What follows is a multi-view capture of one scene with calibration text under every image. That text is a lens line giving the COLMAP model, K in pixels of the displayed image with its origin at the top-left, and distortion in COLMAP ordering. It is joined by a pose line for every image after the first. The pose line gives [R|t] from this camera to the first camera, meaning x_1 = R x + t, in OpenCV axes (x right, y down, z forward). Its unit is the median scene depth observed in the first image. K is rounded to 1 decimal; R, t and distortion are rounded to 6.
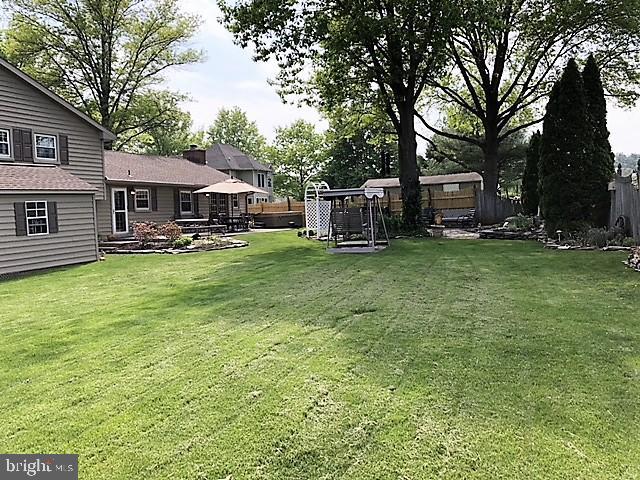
lens RADIAL K [[530.3, 0, 320.0], [0, 530.3, 240.0], [0, 0, 1]] dist [0.067515, -0.101114]
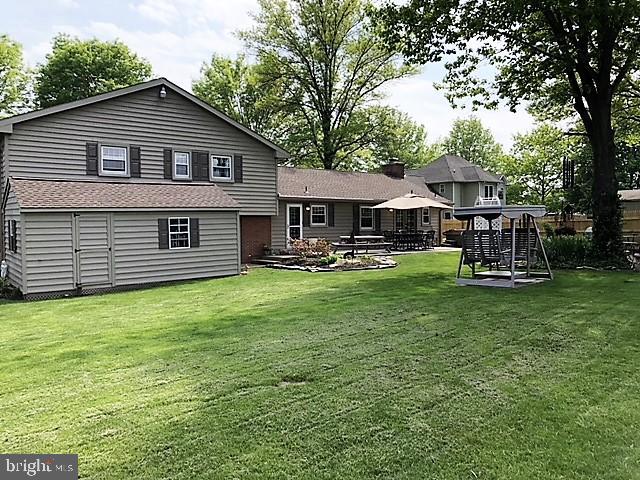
lens RADIAL K [[530.3, 0, 320.0], [0, 530.3, 240.0], [0, 0, 1]] dist [0.067515, -0.101114]
pose [[0.884590, 0.033519, -0.465164, 0.156376], [-0.043777, 0.998978, -0.011264, -0.018737], [0.464311, 0.030328, 0.885153, 0.120415]]
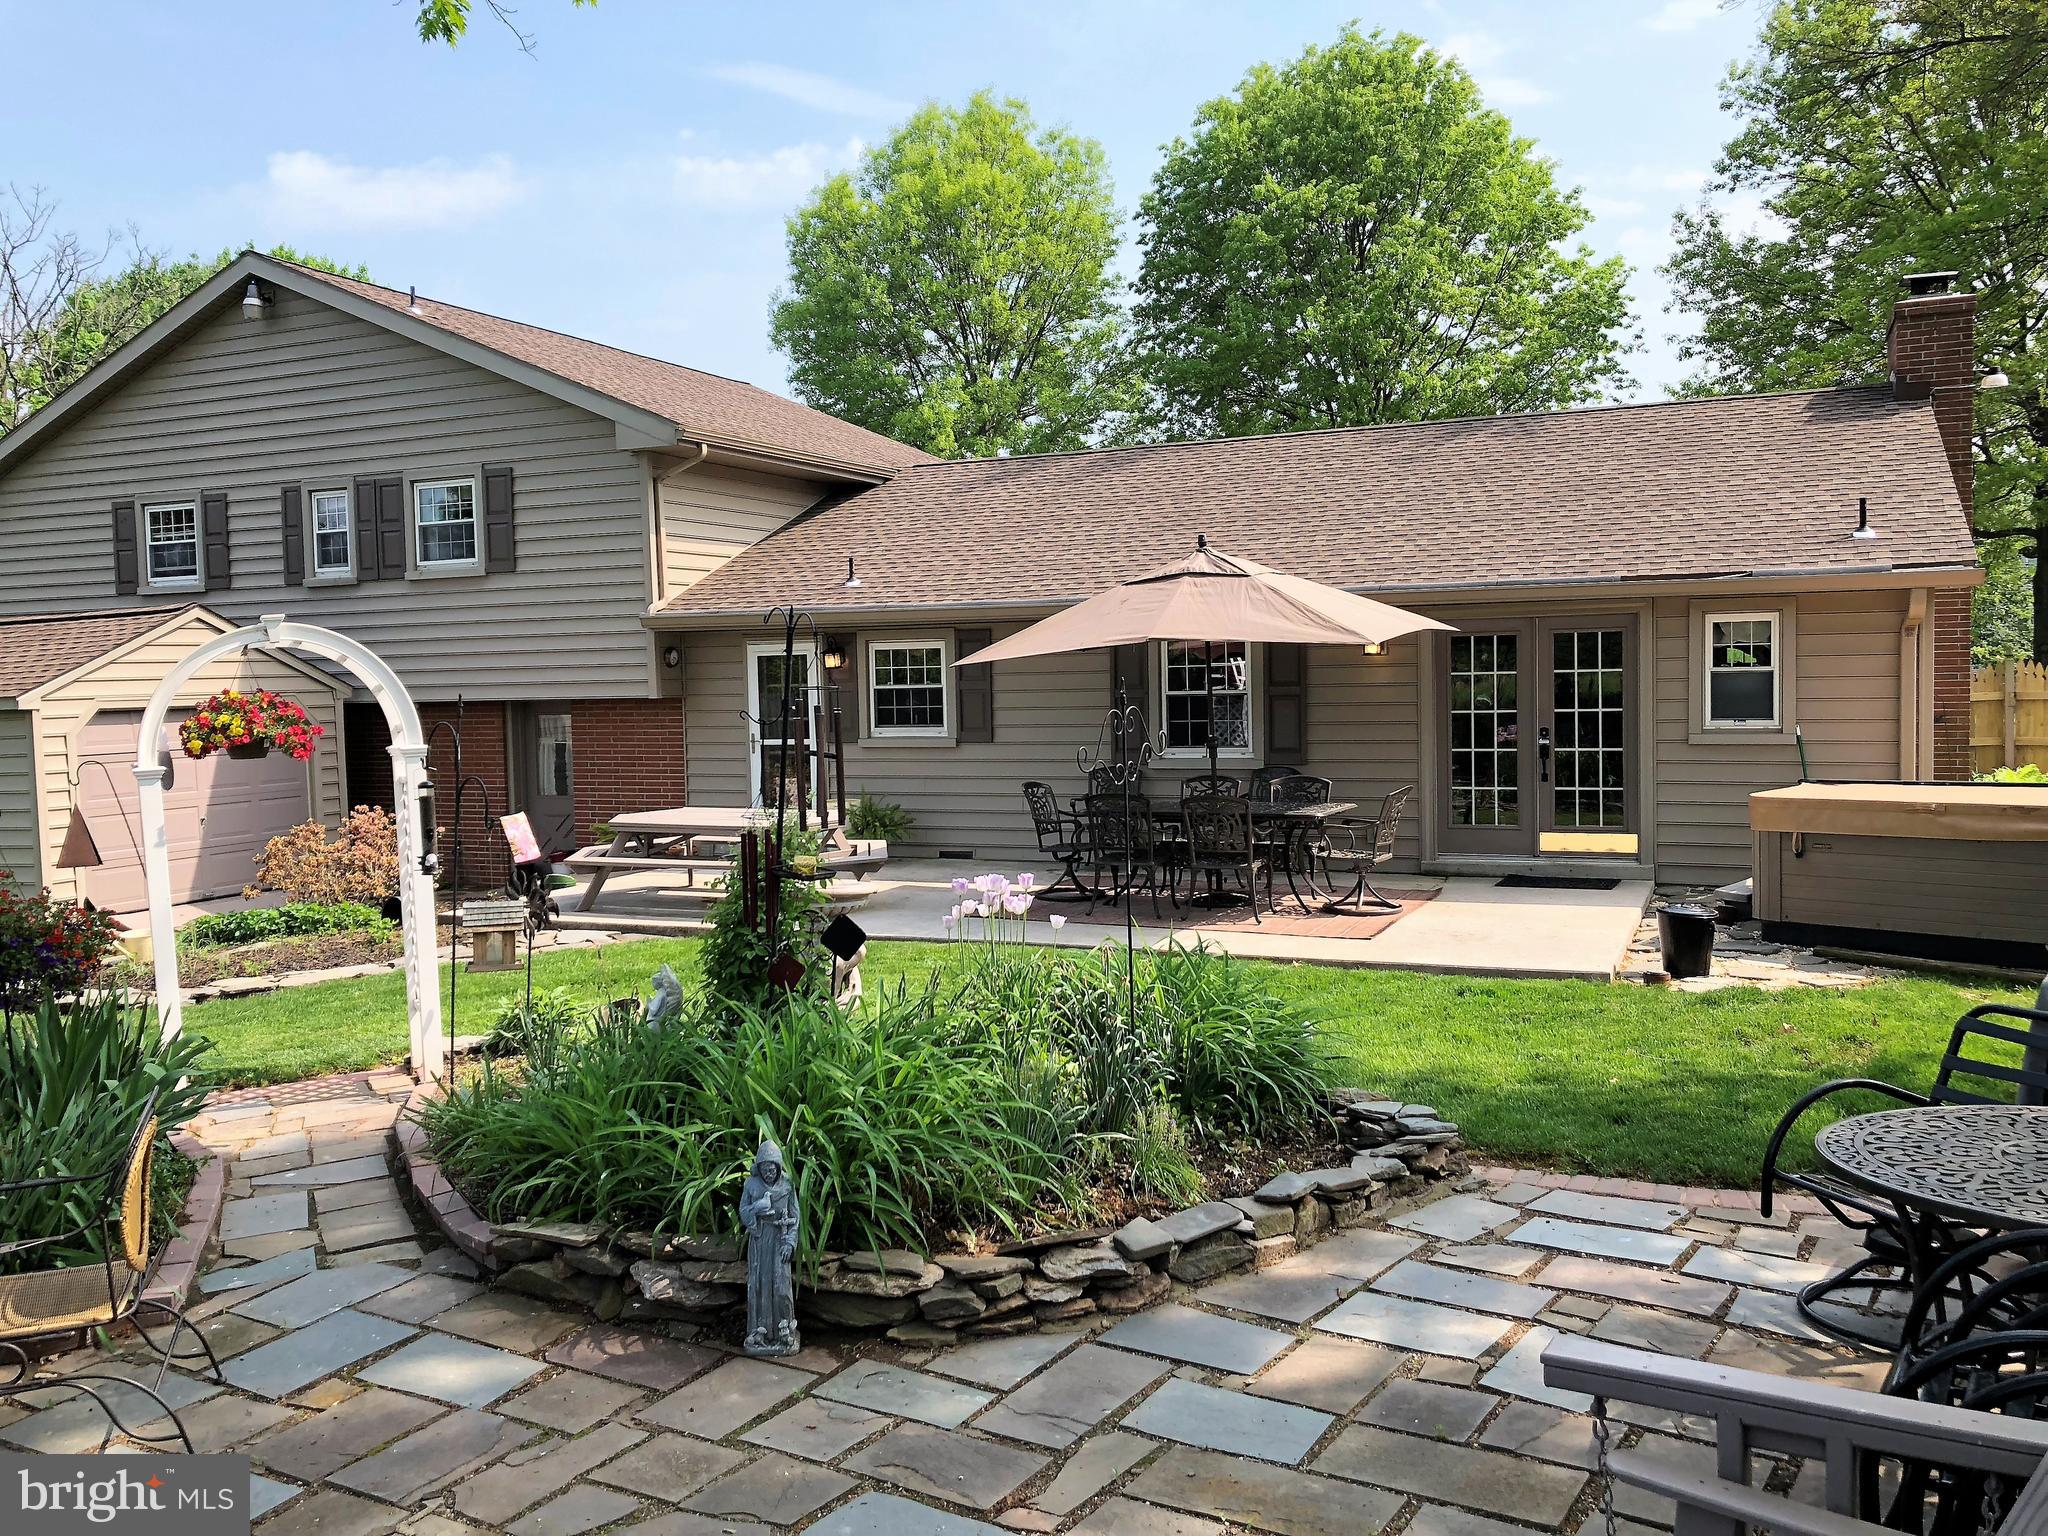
lens RADIAL K [[1747.7, 0, 1024.0], [0, 1747.7, 768.0], [0, 0, 1]] dist [0.146401, -0.419609]
pose [[0.018502, 0.079599, -0.996655, 0.412482], [-0.034663, 0.996278, 0.078925, -0.112082], [0.999228, 0.033086, 0.021192, 1.148558]]
